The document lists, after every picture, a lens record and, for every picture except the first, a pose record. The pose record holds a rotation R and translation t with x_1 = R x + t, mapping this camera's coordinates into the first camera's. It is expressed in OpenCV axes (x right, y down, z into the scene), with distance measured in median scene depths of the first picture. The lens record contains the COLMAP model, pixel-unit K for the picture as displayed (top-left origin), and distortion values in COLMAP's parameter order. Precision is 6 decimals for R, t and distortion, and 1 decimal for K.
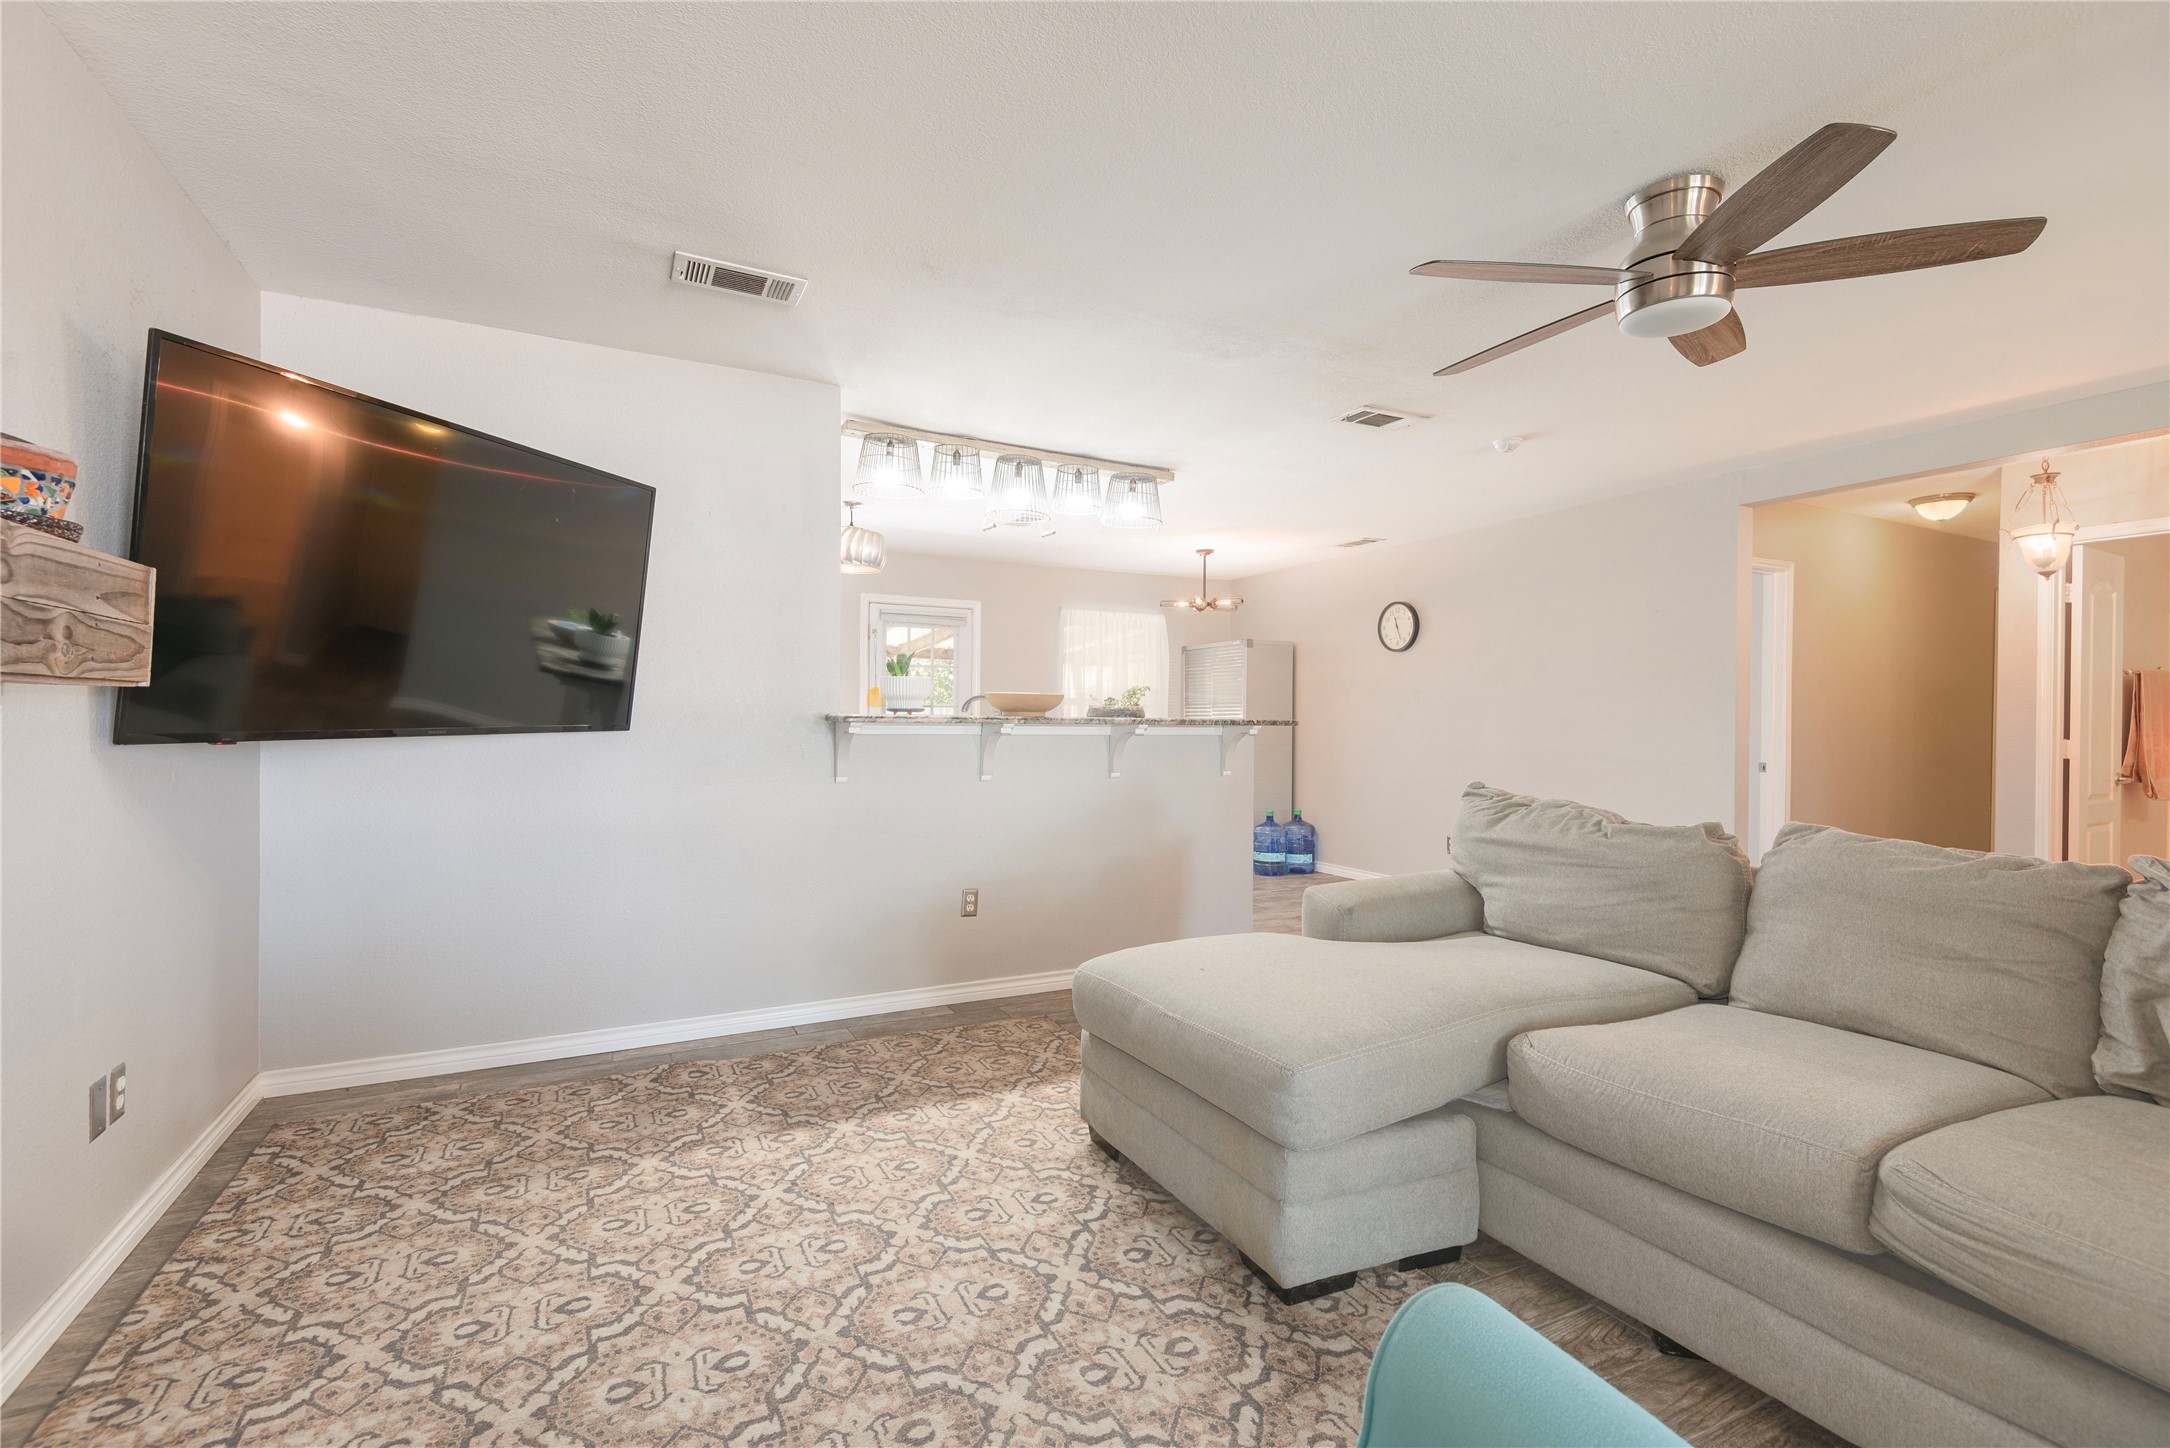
lens RADIAL K [[974.8, 0, 1080.7], [0, 974.8, 720.3], [0, 0, 1]] dist [0.042083, -0.029171]
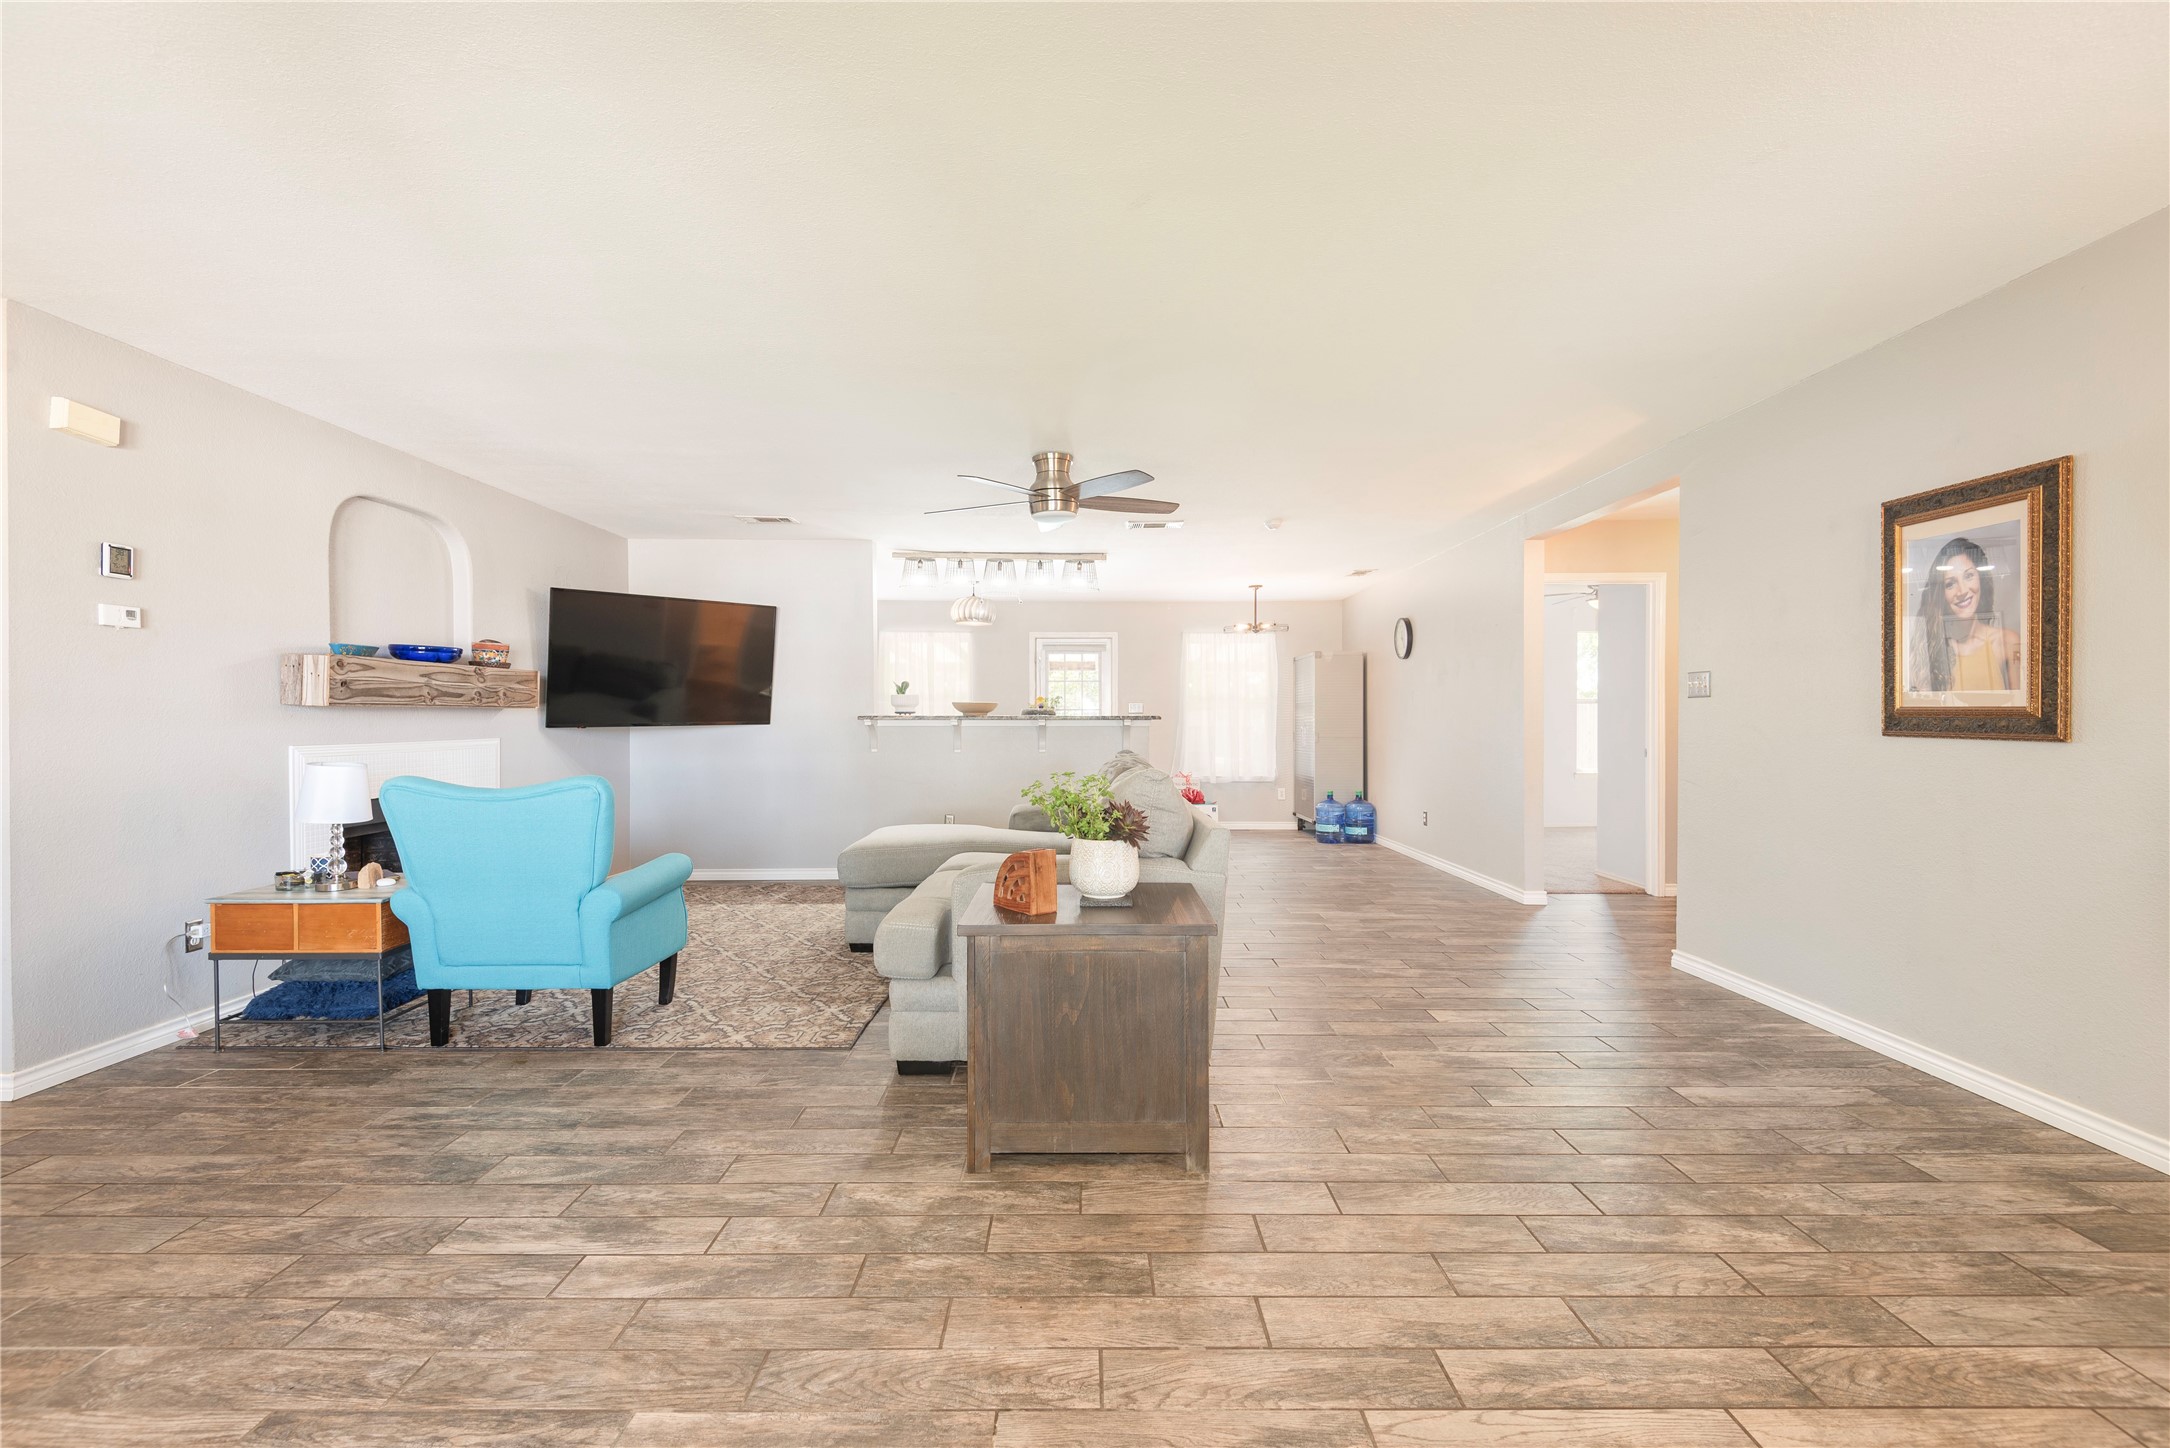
lens RADIAL K [[974.8, 0, 1080.7], [0, 974.8, 720.3], [0, 0, 1]] dist [0.042083, -0.029171]
pose [[0.889369, -0.010536, -0.457070, 1.247629], [0.008794, 0.999944, -0.005940, 0.023591], [0.457106, 0.001263, 0.889411, -0.618803]]
